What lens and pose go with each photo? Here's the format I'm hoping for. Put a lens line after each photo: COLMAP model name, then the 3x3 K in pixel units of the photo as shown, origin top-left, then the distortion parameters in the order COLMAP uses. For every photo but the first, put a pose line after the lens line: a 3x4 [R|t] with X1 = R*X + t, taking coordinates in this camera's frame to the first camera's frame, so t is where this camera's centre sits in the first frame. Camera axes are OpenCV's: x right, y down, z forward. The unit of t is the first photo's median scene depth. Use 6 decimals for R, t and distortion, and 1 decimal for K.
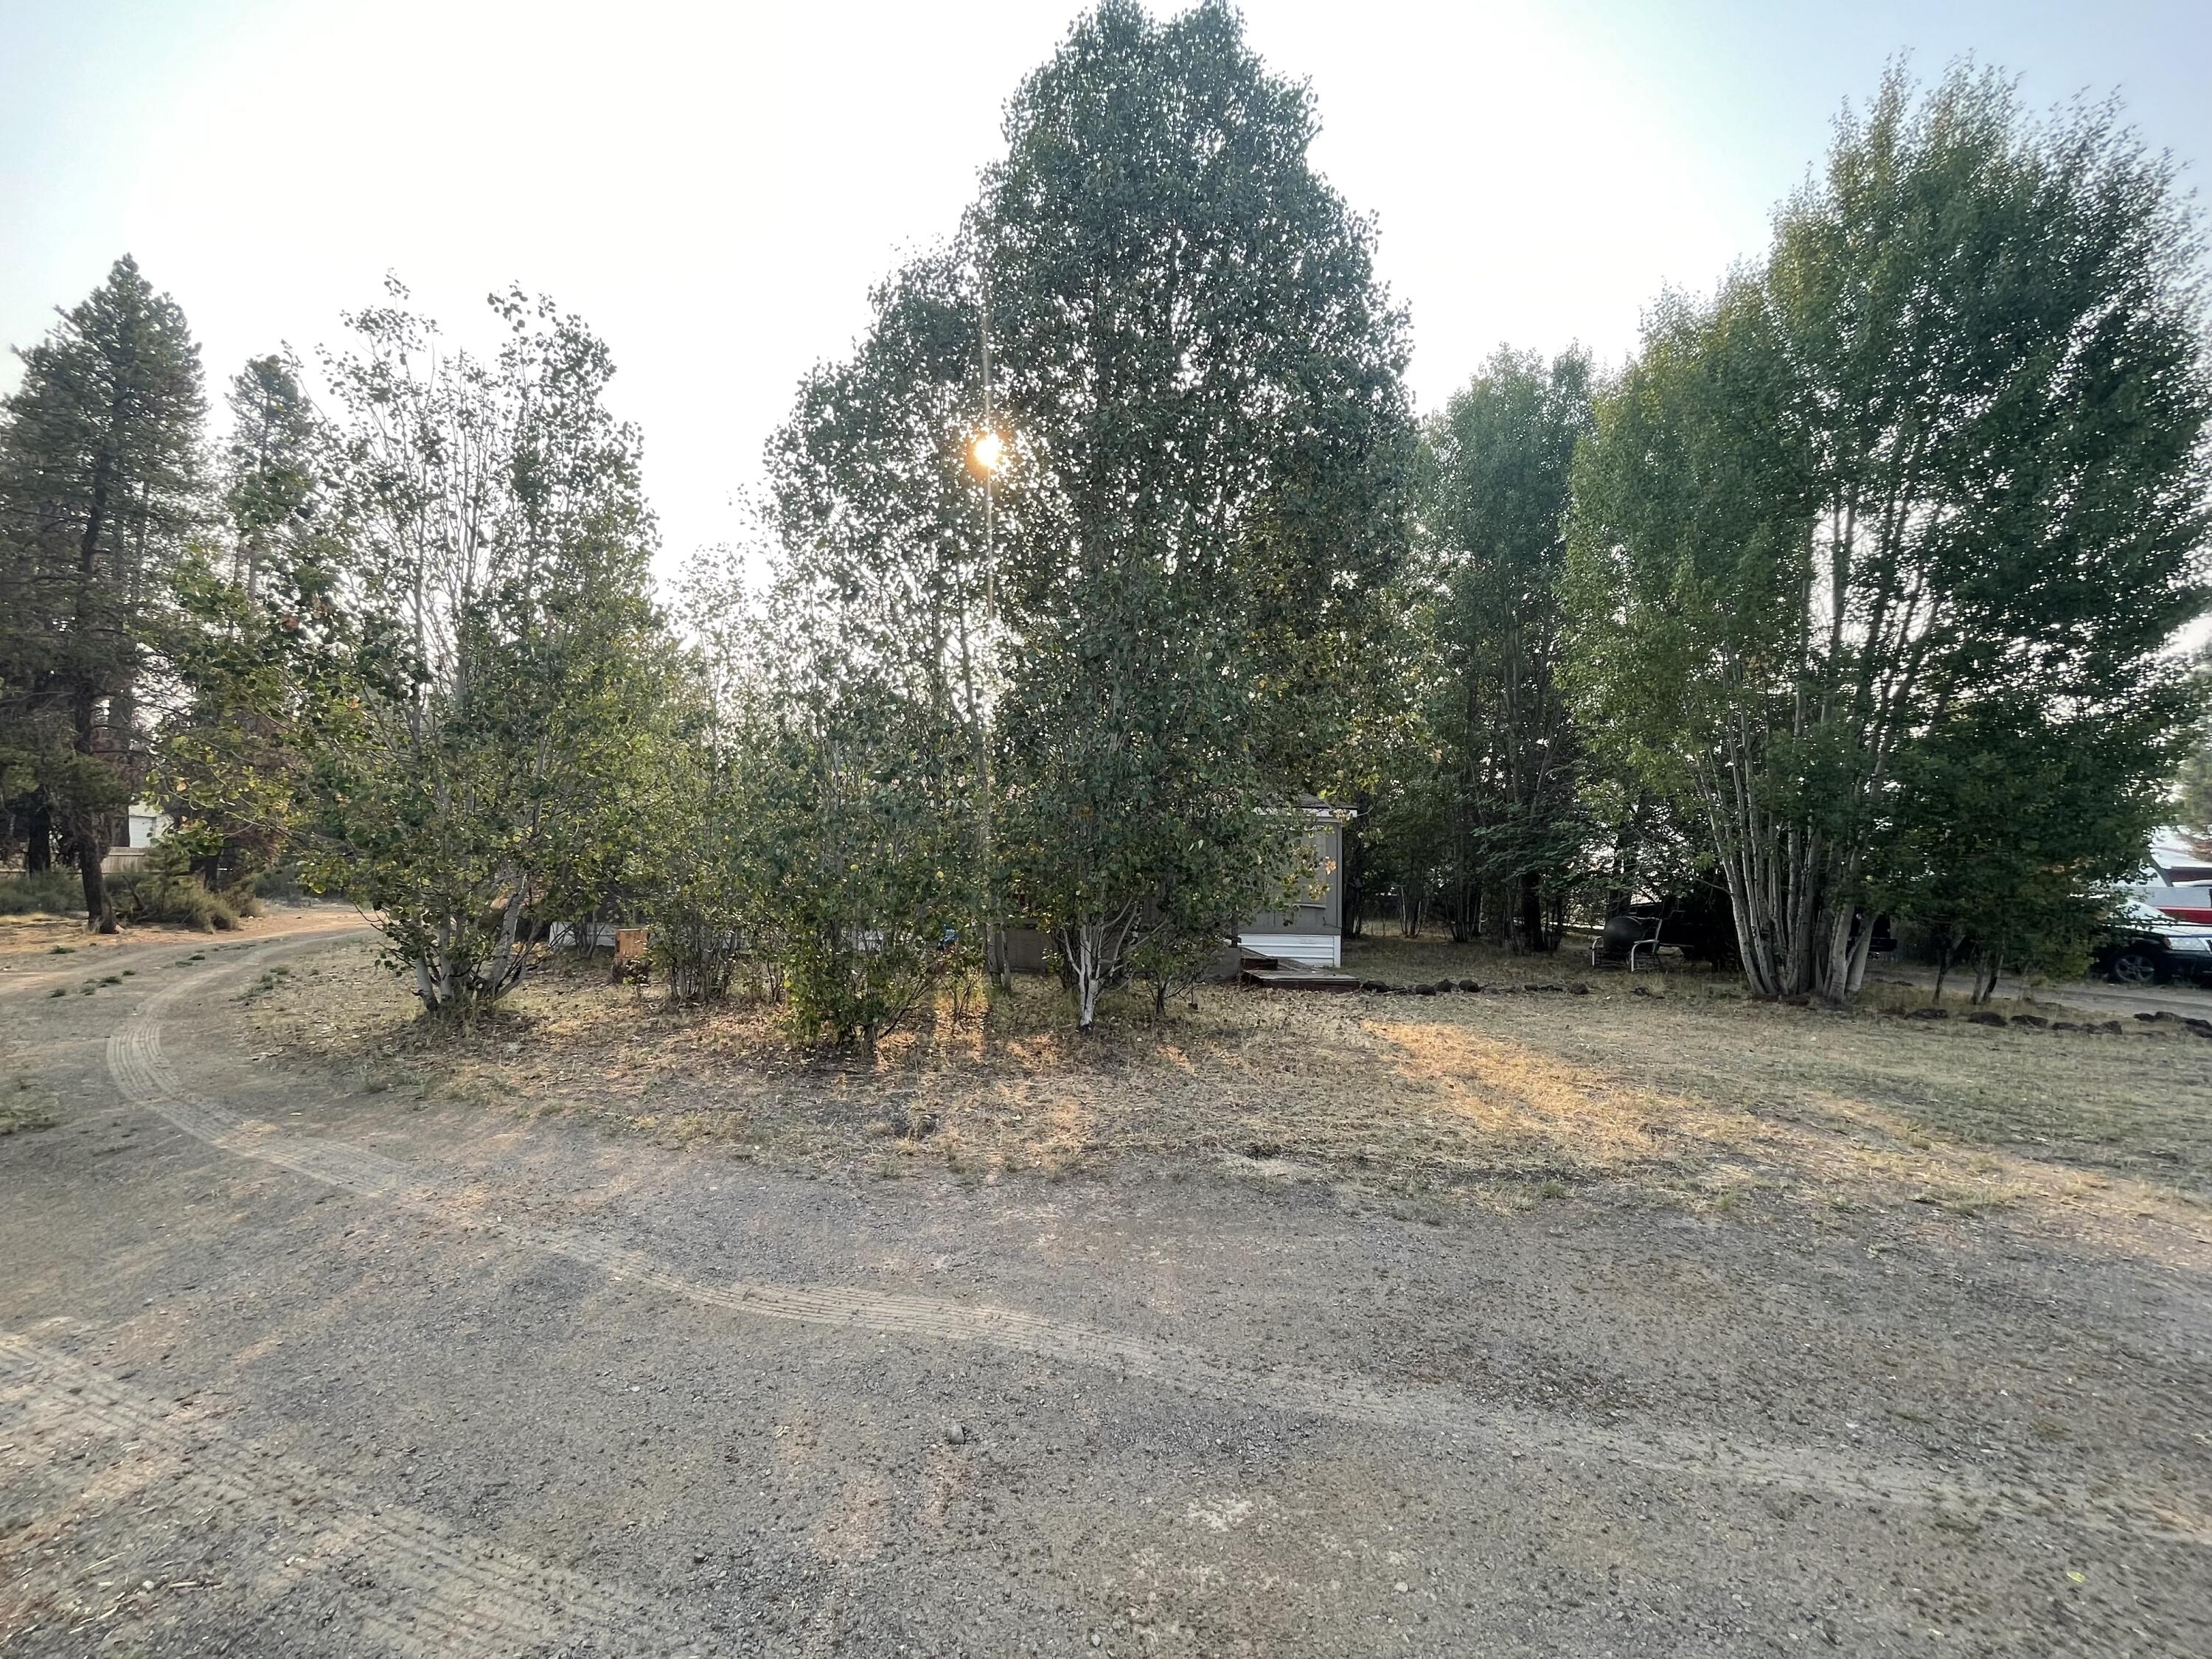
lens RADIAL K [[914.1, 0, 1101.6], [0, 914.1, 820.3], [0, 0, 1]] dist [0.000762, 0.000055]
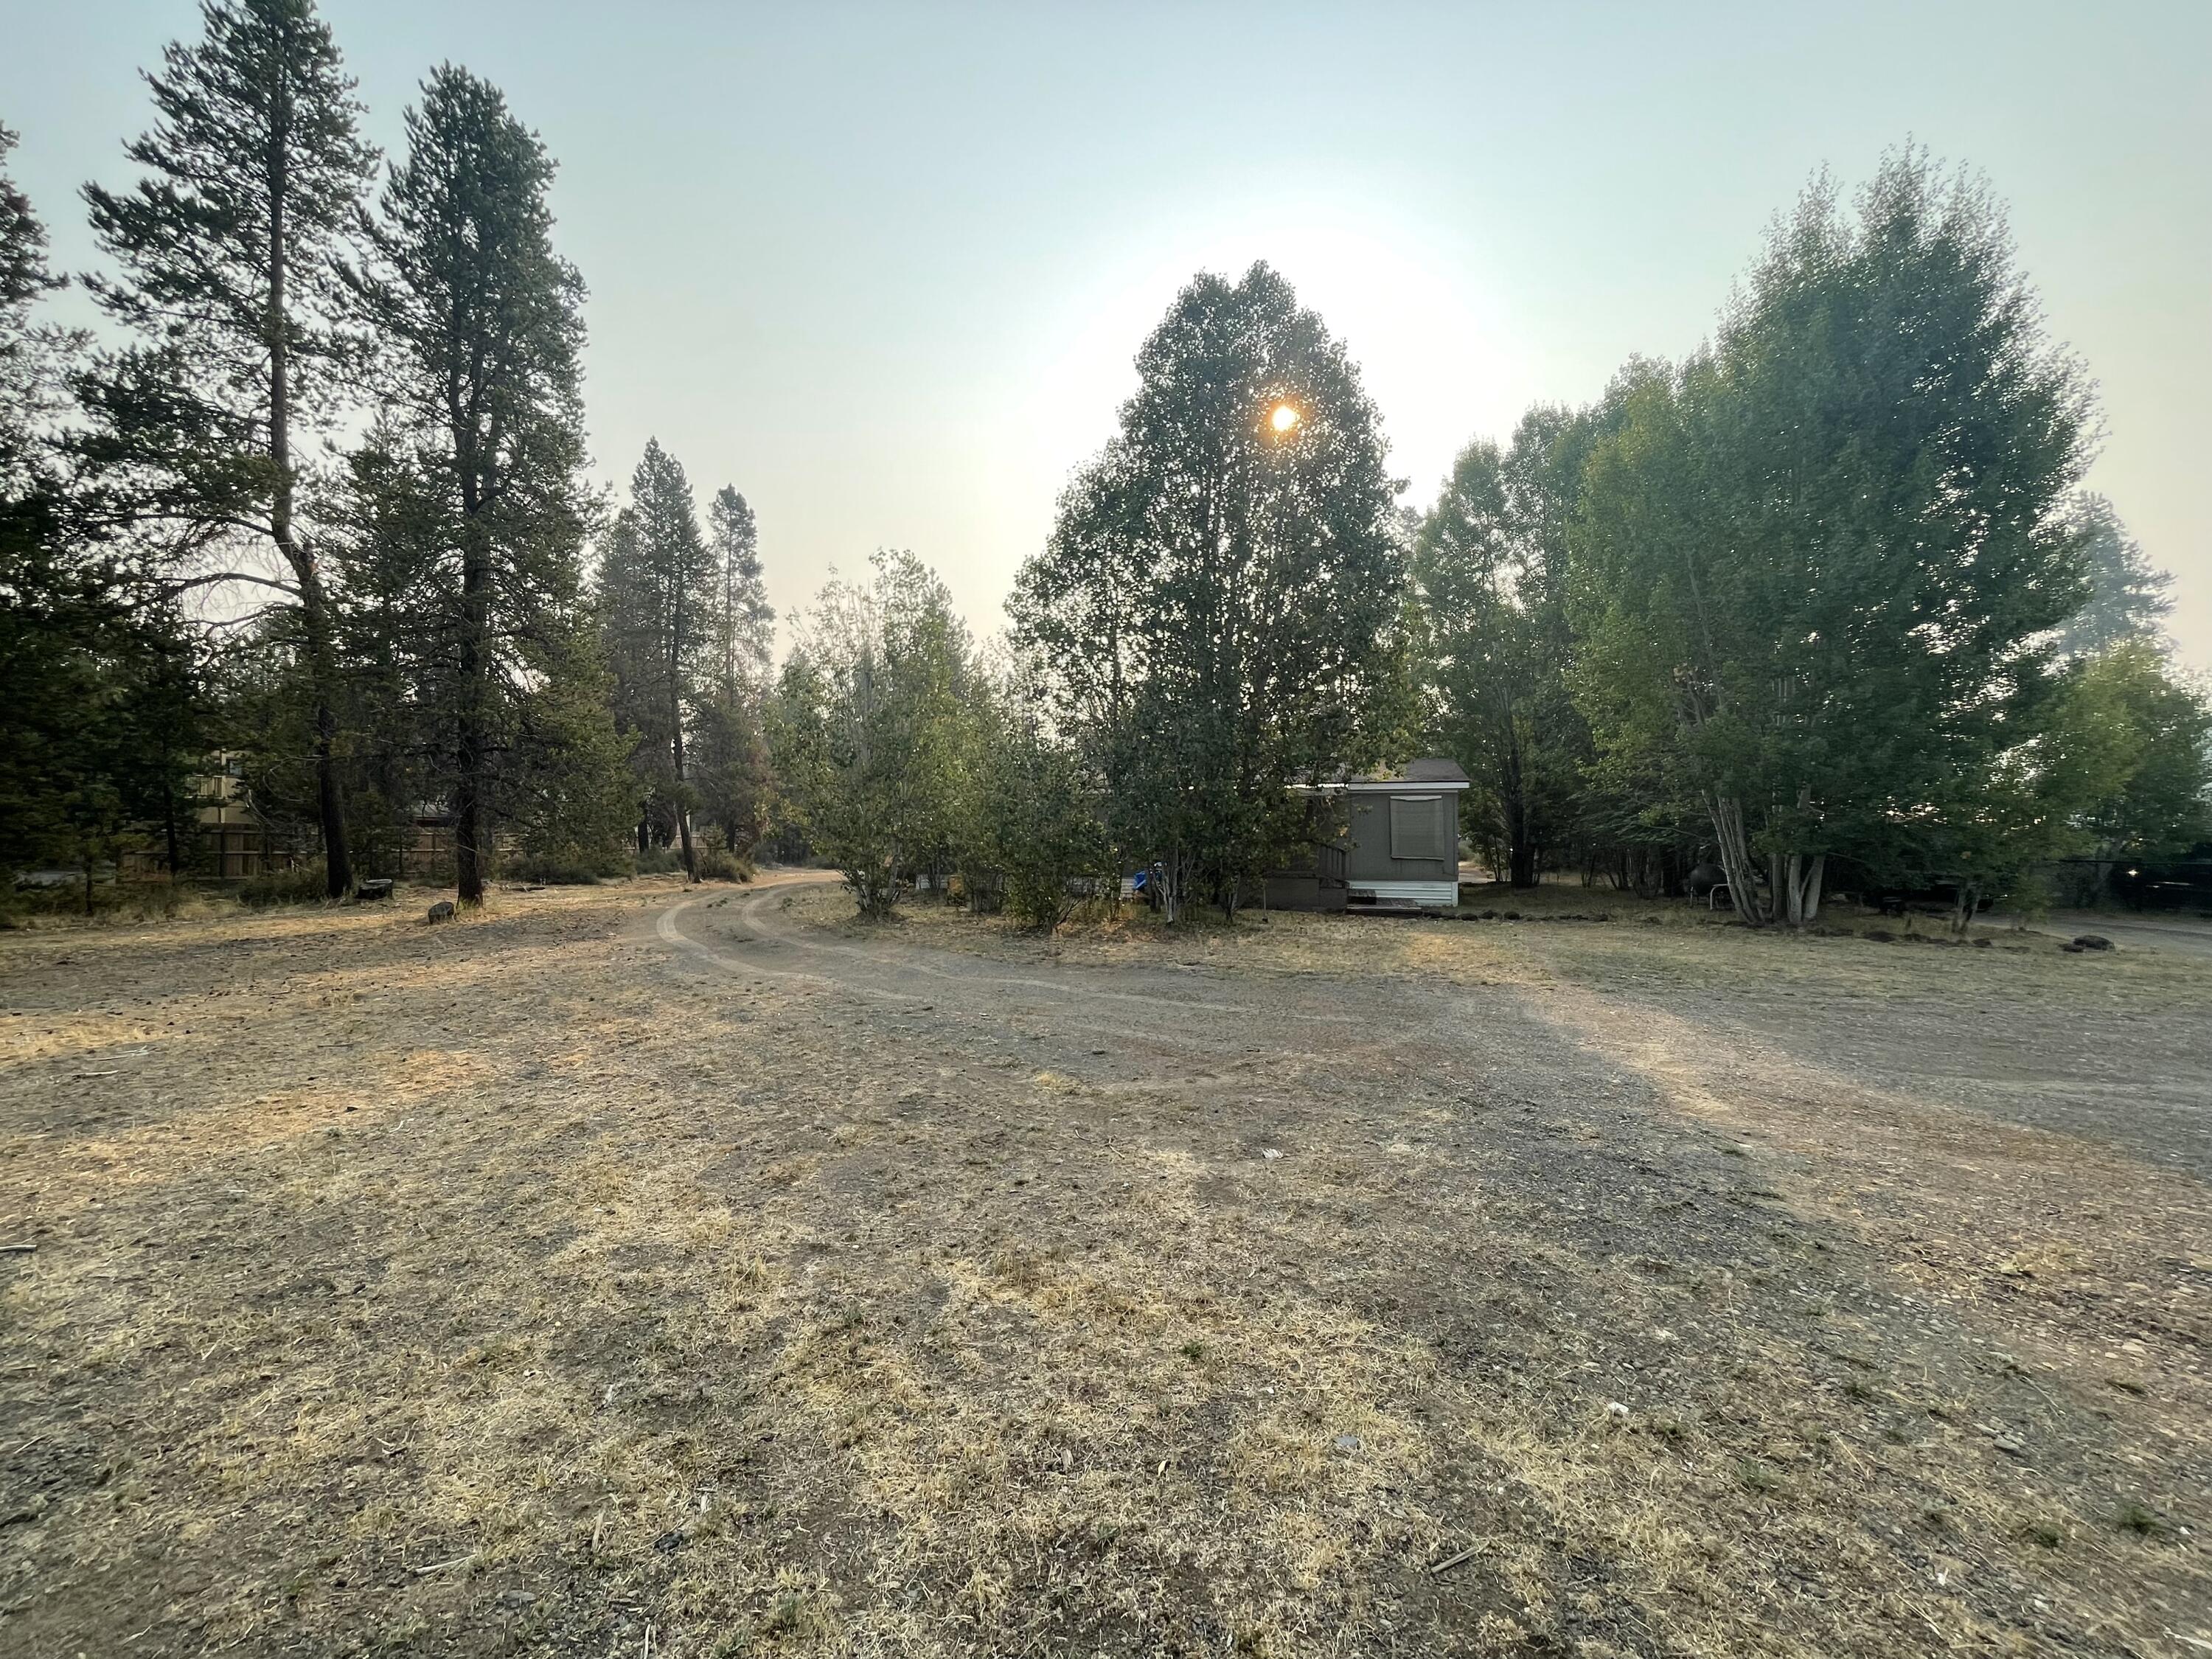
lens RADIAL K [[914.1, 0, 1101.6], [0, 914.1, 820.3], [0, 0, 1]] dist [0.000762, 0.000055]
pose [[0.939481, -0.027283, -0.341513, 0.359331], [0.041143, 0.998595, 0.033406, -0.033744], [0.340122, -0.045436, 0.939283, -0.554049]]
